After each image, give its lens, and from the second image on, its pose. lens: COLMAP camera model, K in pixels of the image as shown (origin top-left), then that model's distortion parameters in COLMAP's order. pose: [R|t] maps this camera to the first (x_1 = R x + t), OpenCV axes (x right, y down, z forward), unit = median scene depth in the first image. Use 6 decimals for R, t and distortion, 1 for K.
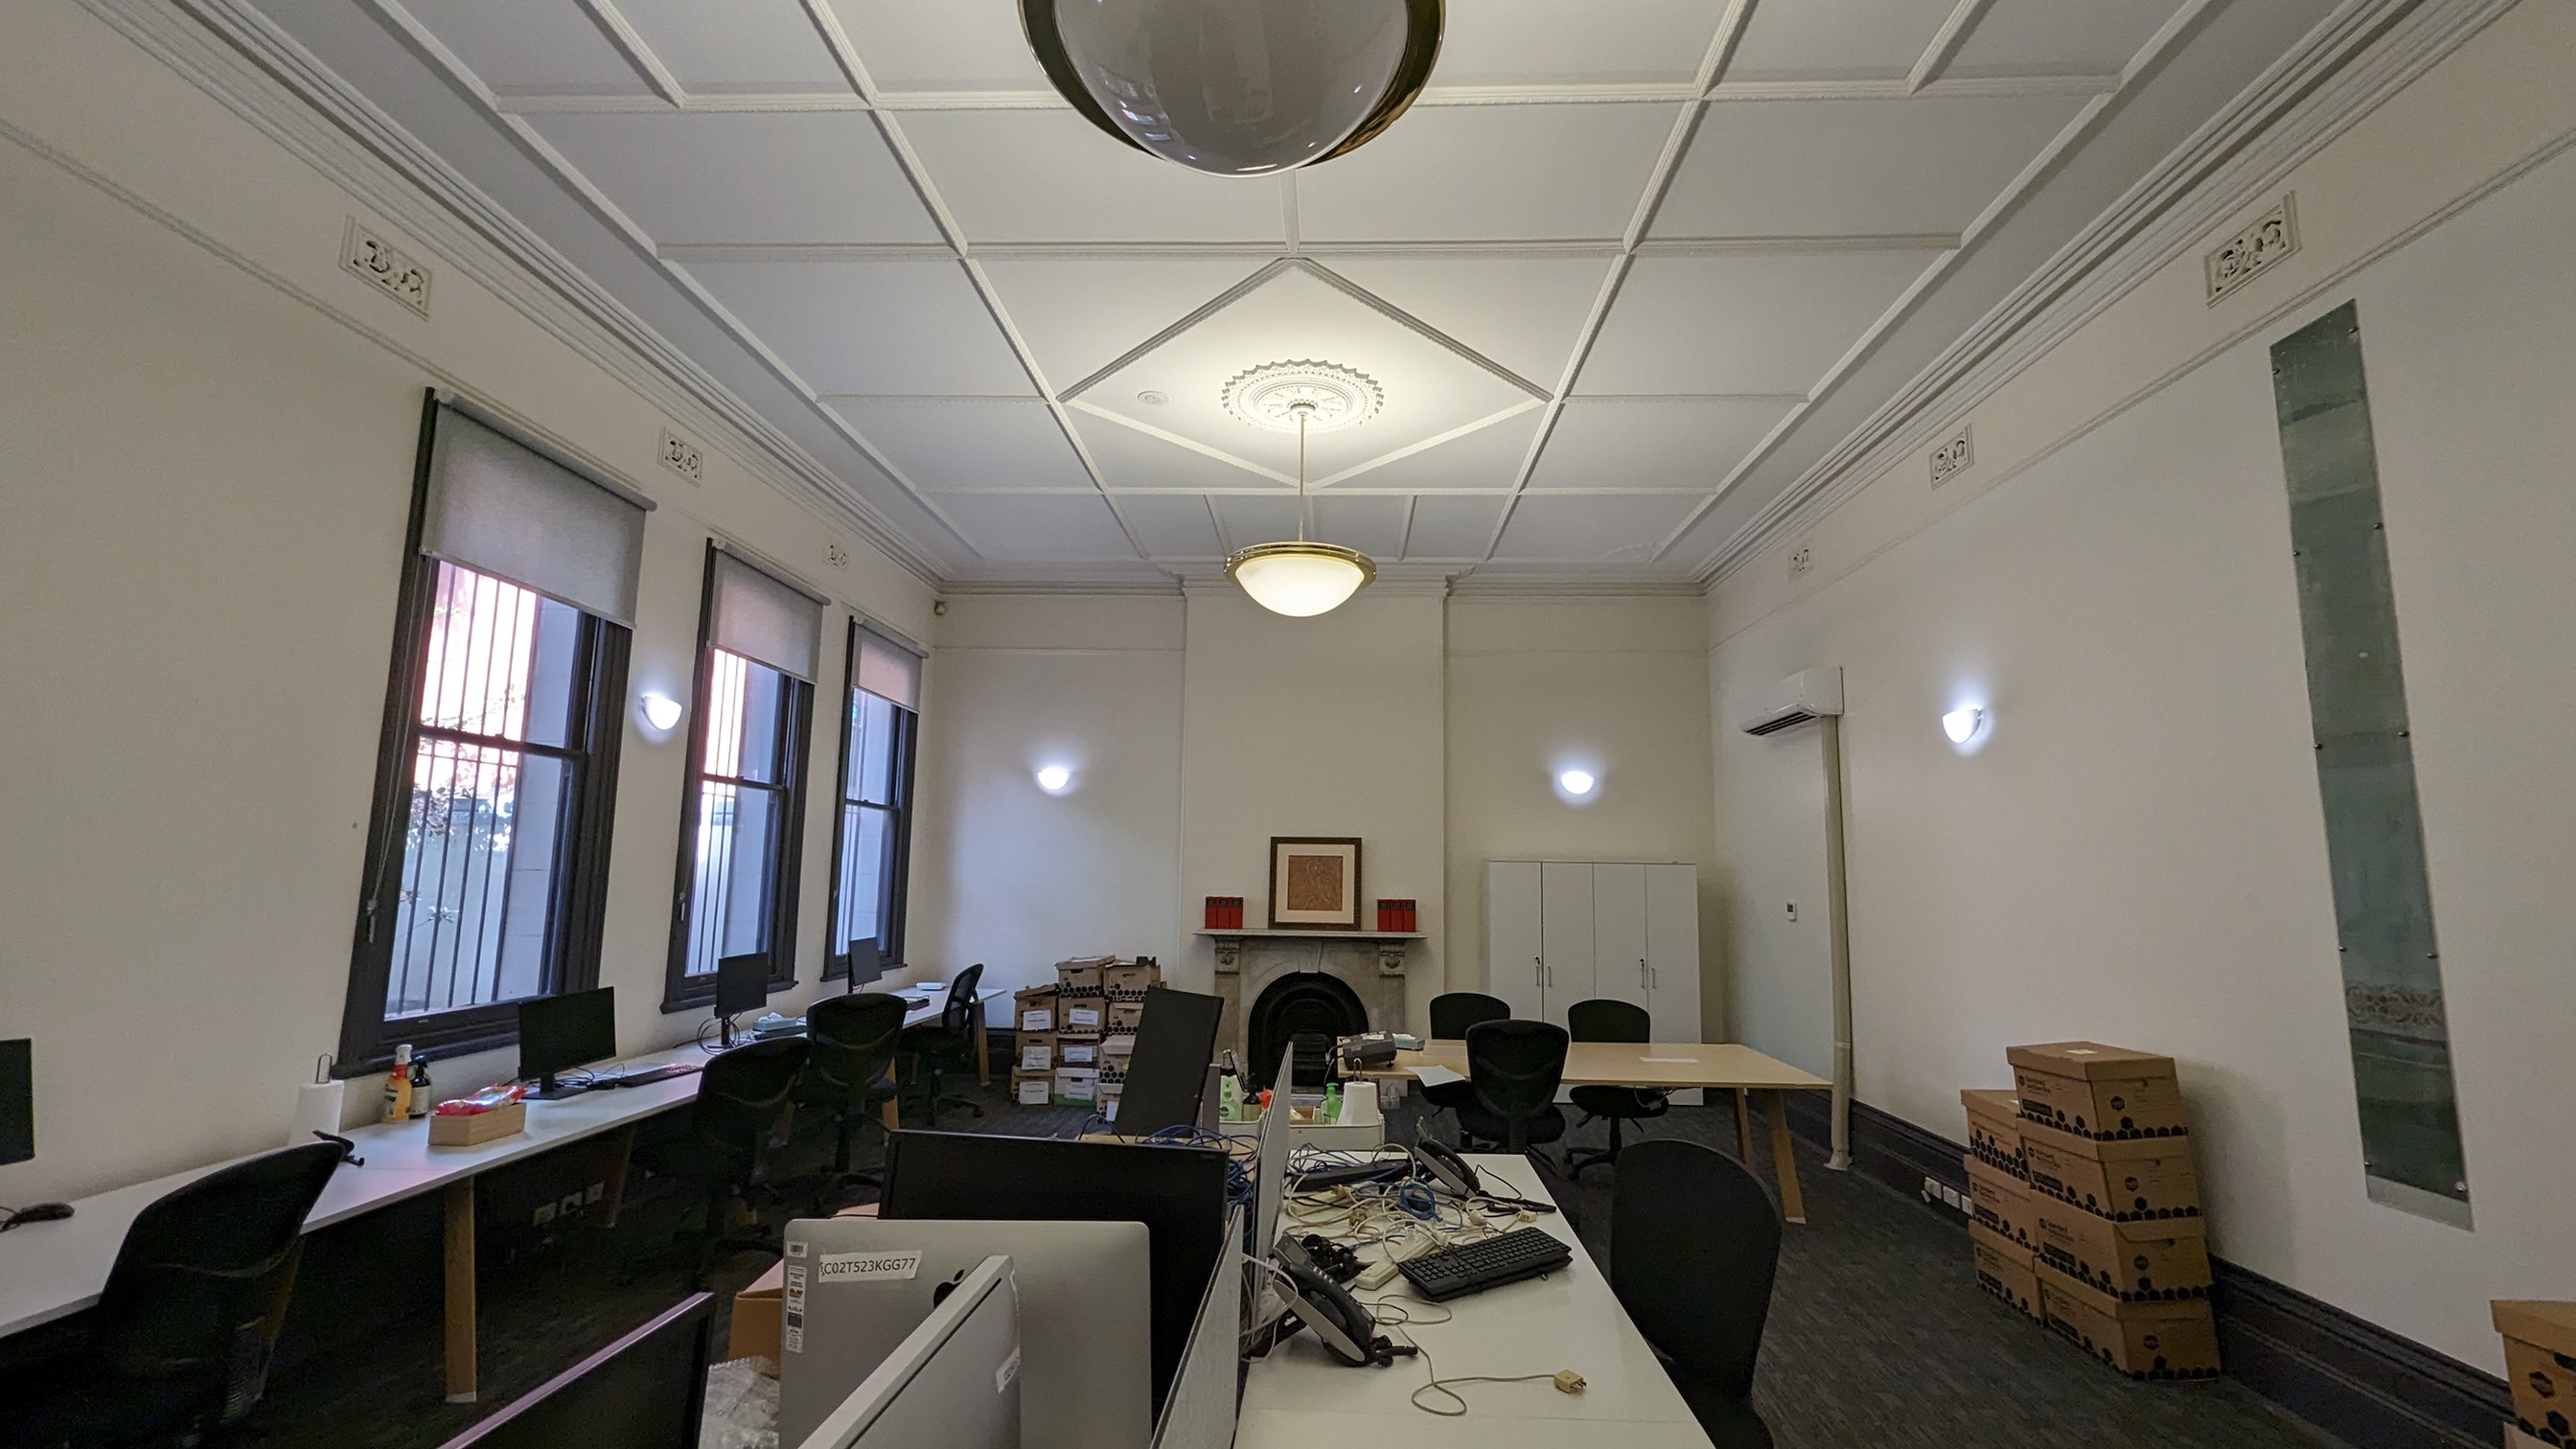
lens RADIAL K [[1066.6, 0, 1300.4], [0, 1066.6, 733.9], [0, 0, 1]] dist [0.001534, -0.000238]
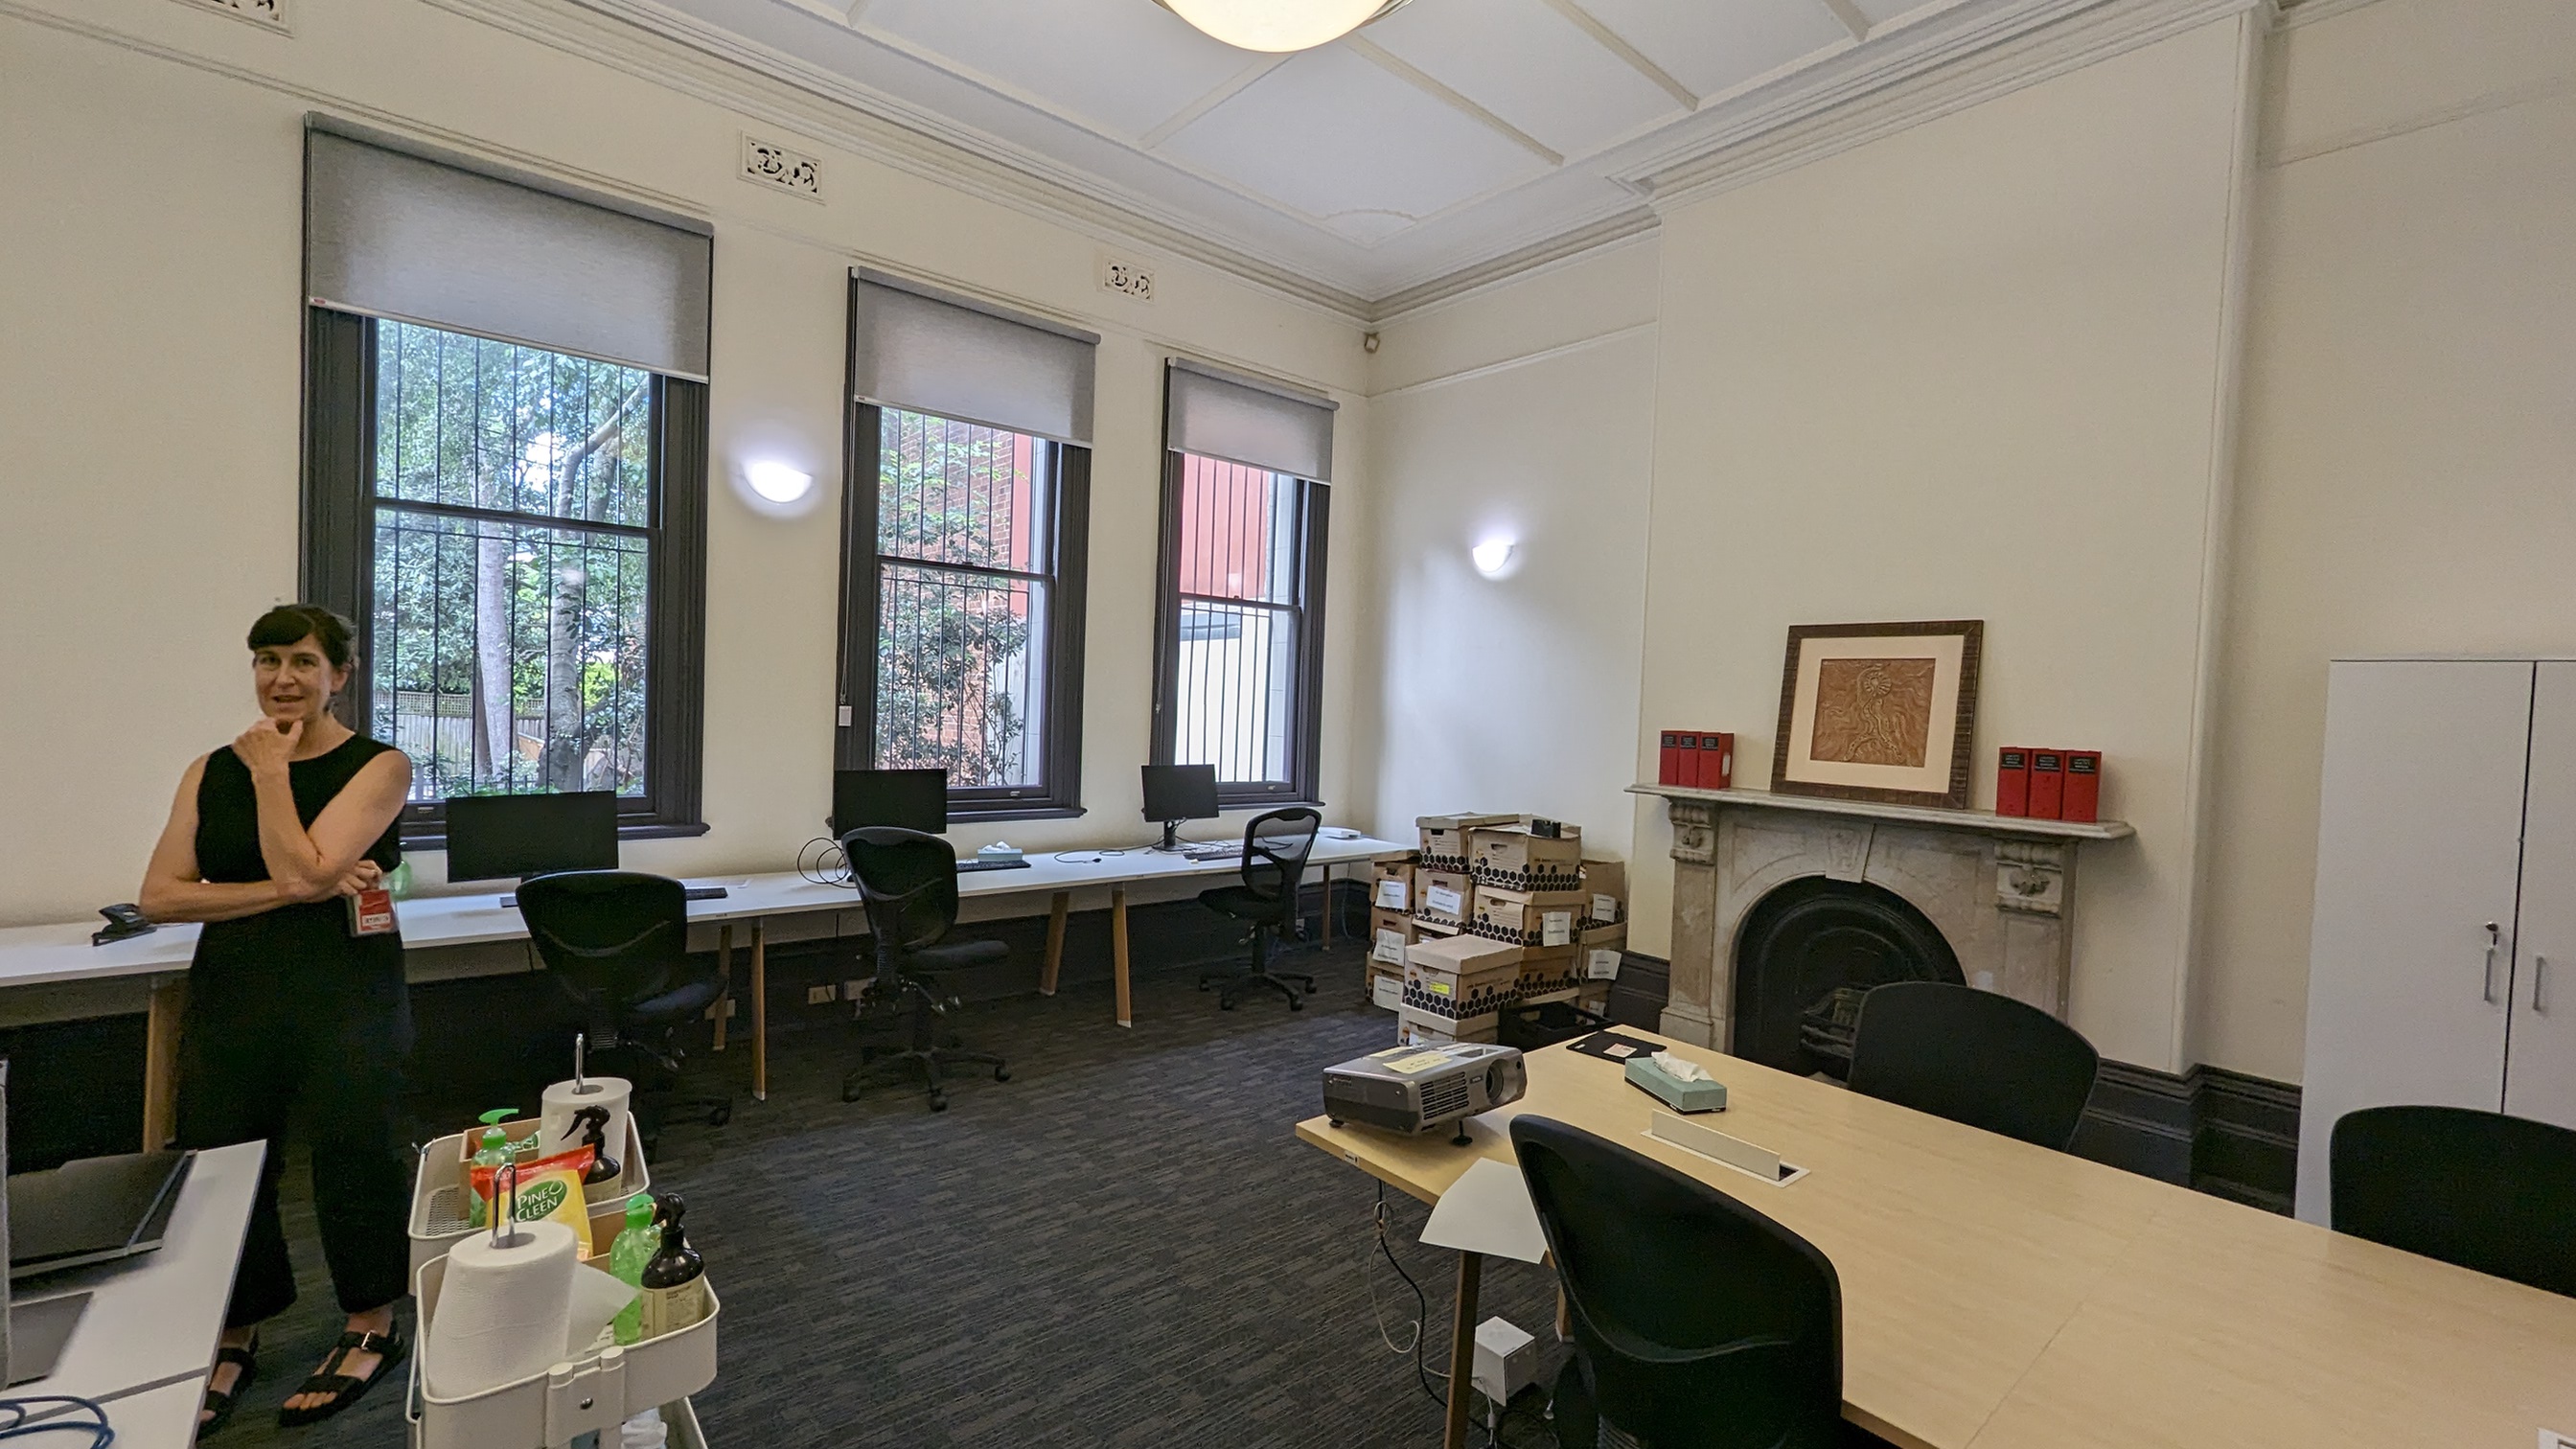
lens RADIAL K [[1066.6, 0, 1292.4], [0, 1066.6, 727.1], [0, 0, 1]] dist [0.001534, -0.000238]
pose [[0.685677, 0.029770, -0.727297, 0.201567], [0.074465, 0.991052, 0.110771, 0.070928], [0.724087, -0.130111, 0.677325, 0.457078]]
